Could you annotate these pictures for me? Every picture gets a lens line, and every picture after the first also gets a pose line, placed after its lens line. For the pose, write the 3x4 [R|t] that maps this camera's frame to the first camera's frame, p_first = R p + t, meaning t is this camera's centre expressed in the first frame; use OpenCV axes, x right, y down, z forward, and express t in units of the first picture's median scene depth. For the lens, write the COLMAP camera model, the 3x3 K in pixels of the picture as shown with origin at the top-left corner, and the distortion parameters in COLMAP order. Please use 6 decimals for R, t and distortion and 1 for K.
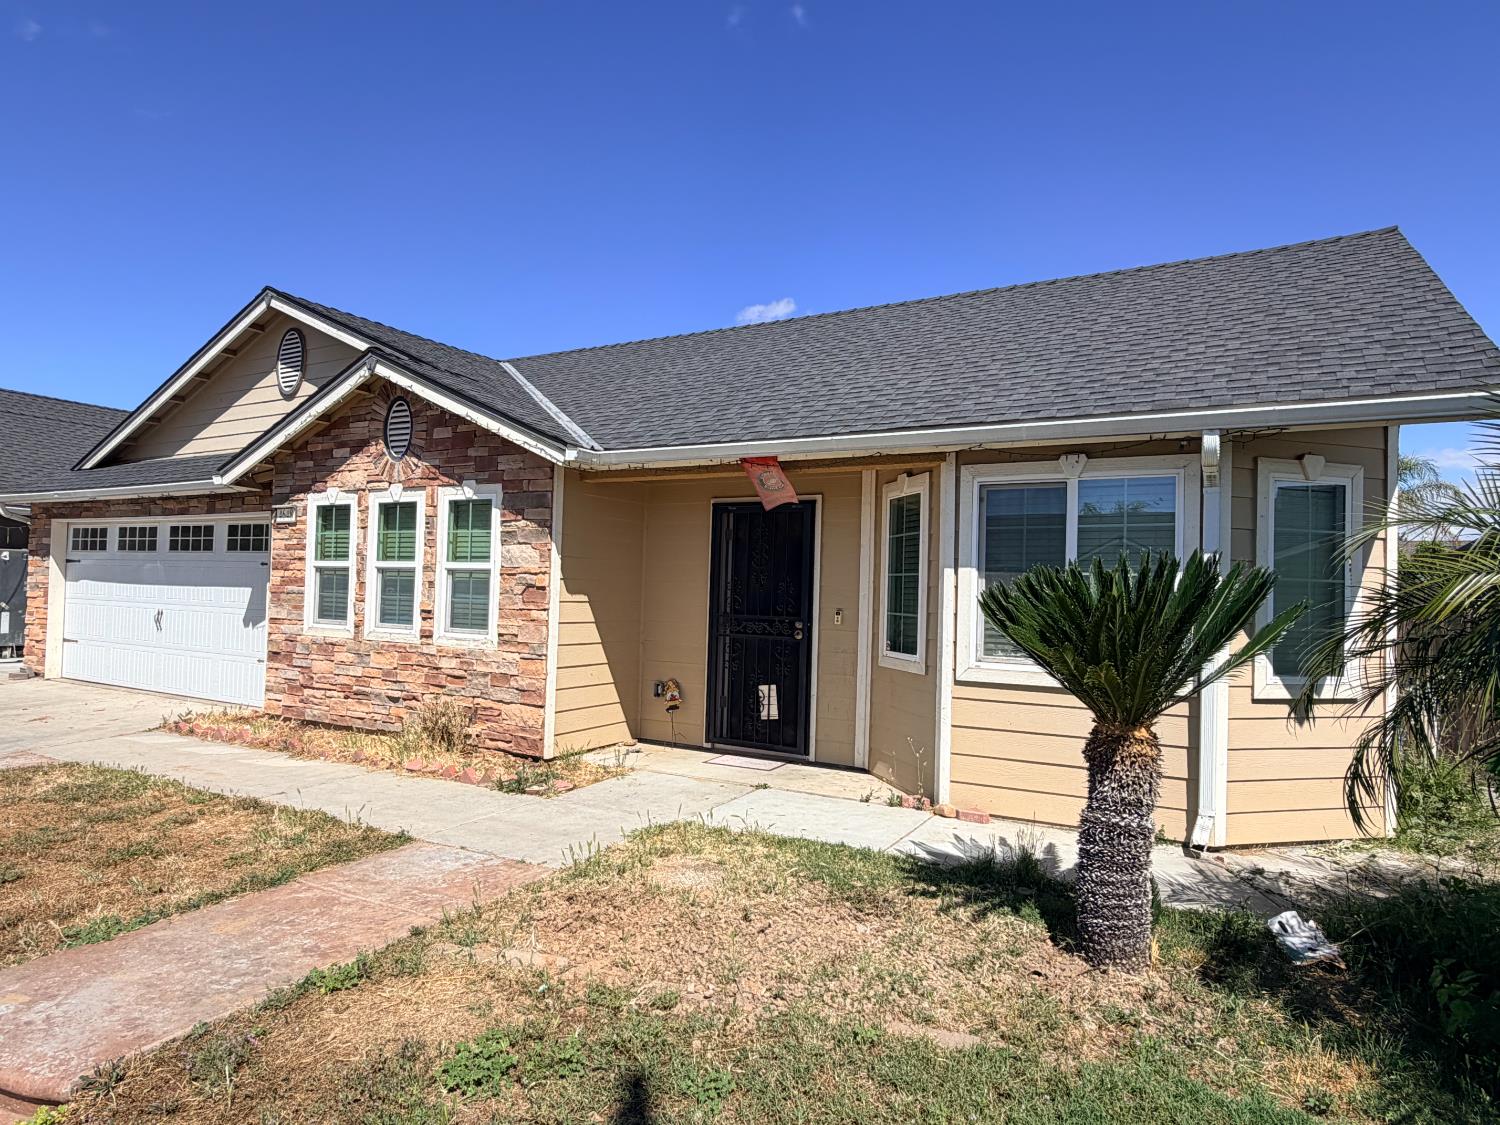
lens RADIAL K [[877.7, 0, 745.4], [0, 877.7, 565.8], [0, 0, 1]] dist [0.007024, 0.000677]
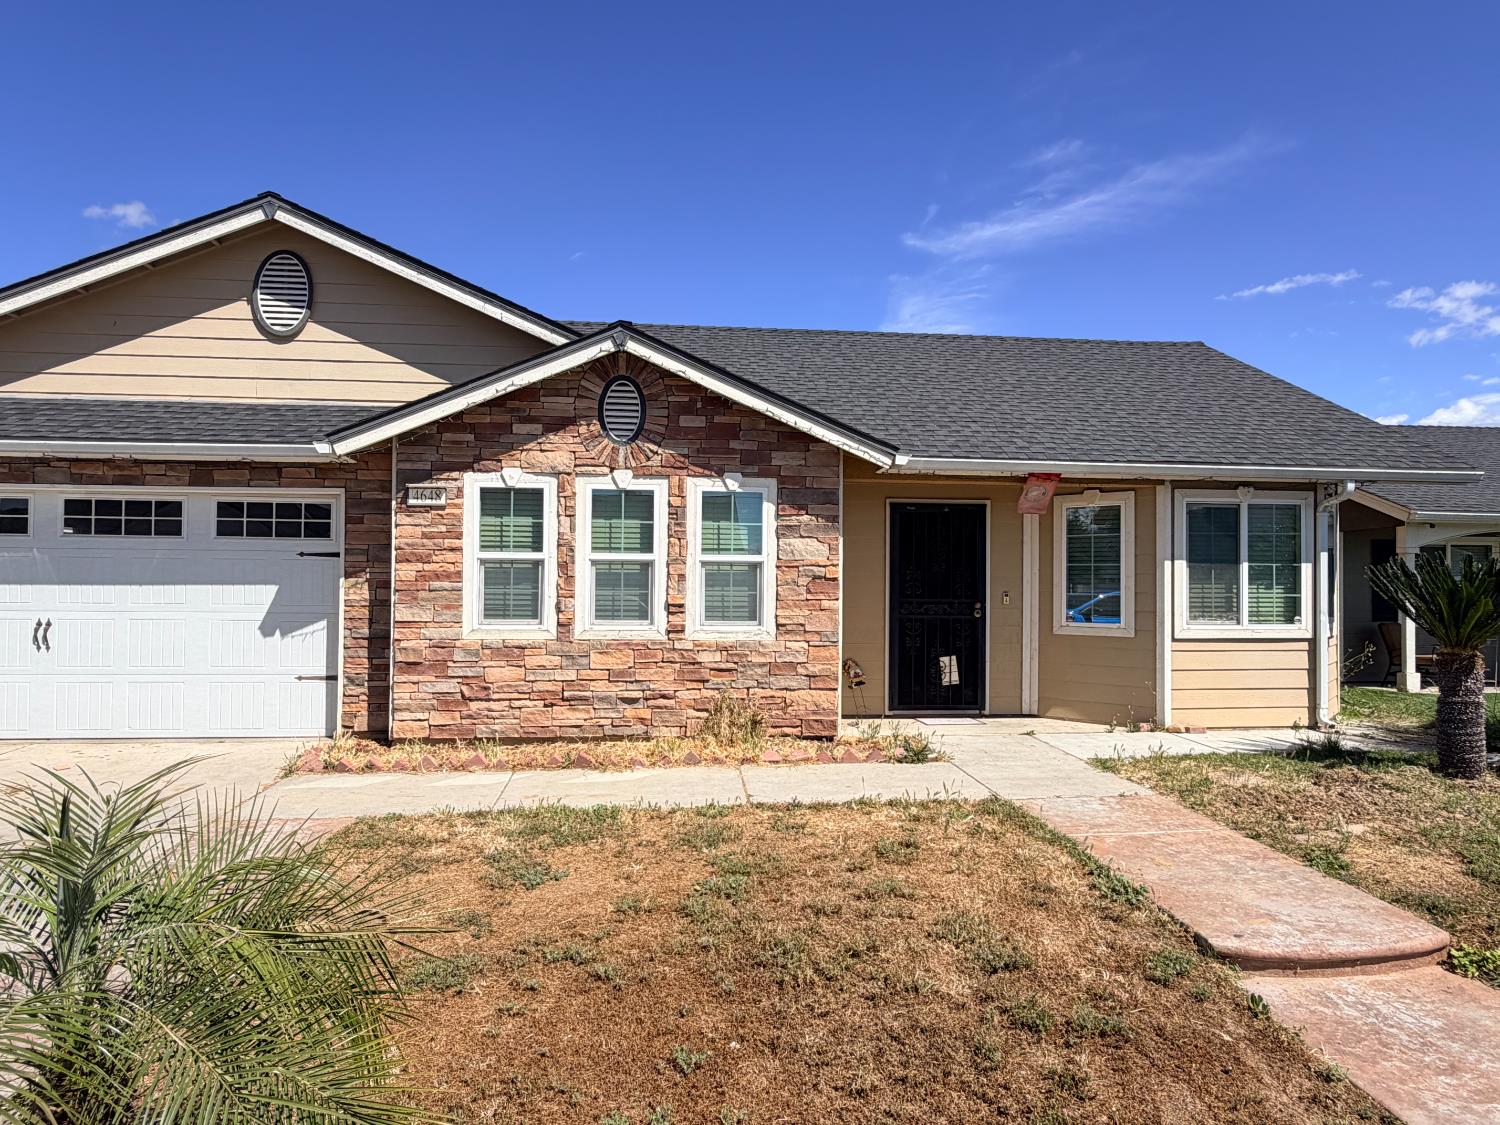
lens RADIAL K [[877.7, 0, 743.2], [0, 877.7, 562.7], [0, 0, 1]] dist [0.007024, 0.000677]
pose [[0.815329, -0.006502, 0.578962, -0.859739], [-0.003511, 0.999863, 0.016173, -0.010806], [-0.578988, -0.015219, 0.815194, 0.172503]]
